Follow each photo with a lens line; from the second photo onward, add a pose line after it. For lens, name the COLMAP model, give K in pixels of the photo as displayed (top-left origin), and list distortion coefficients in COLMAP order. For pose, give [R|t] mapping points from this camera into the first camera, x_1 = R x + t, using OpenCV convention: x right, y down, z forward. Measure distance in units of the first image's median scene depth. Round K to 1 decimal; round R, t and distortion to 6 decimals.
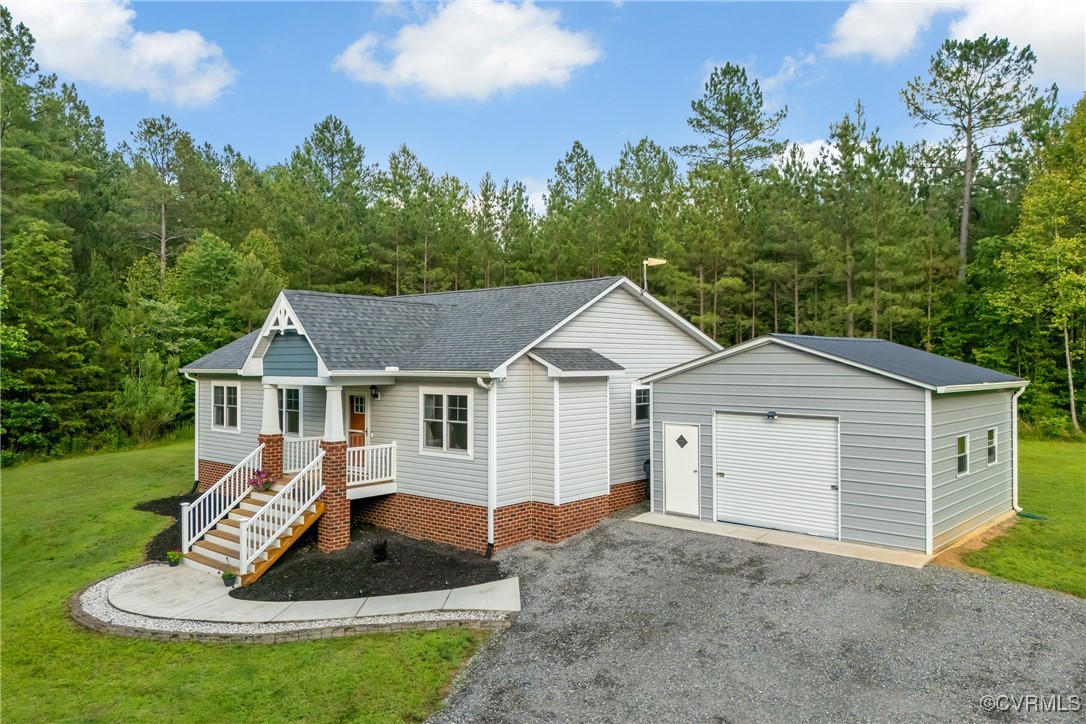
lens RADIAL K [[814.5, 0, 550.9], [0, 814.5, 363.5], [0, 0, 1]] dist [0.038593, -0.006029]
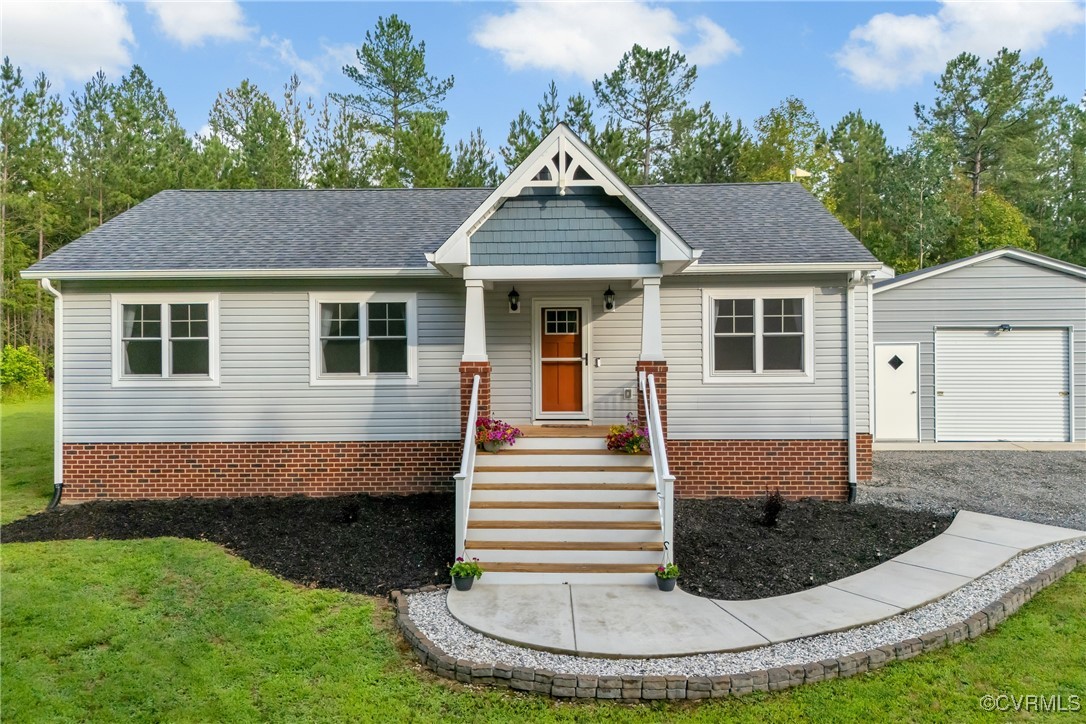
lens RADIAL K [[814.5, 0, 550.9], [0, 814.5, 363.5], [0, 0, 1]] dist [0.038593, -0.006029]
pose [[0.764860, -0.003919, 0.644185, -0.769390], [0.007760, 0.999965, -0.003129, 0.099795], [-0.644150, 0.007392, 0.764864, 0.553990]]
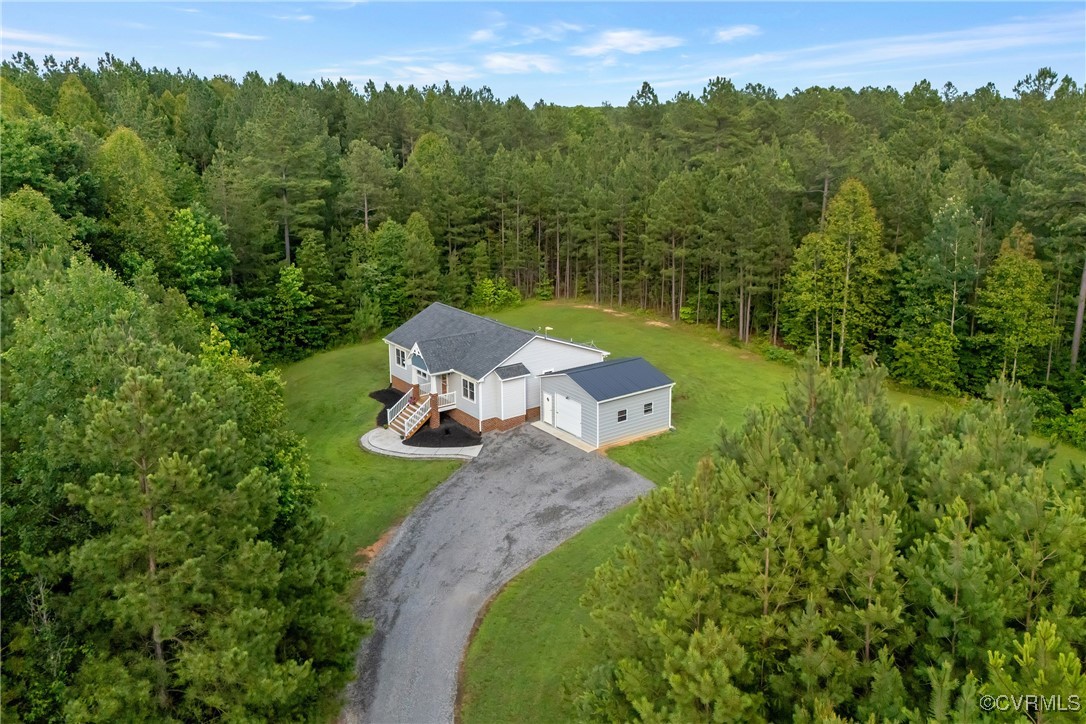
lens RADIAL K [[856.1, 0, 581.4], [0, 856.1, 305.3], [0, 0, 1]] dist [0.055257, -0.000945]
pose [[0.982888, 0.038861, -0.180057, 0.841178], [-0.000351, 0.977887, 0.209135, -0.898703], [0.184203, -0.205493, 0.961167, -1.904416]]
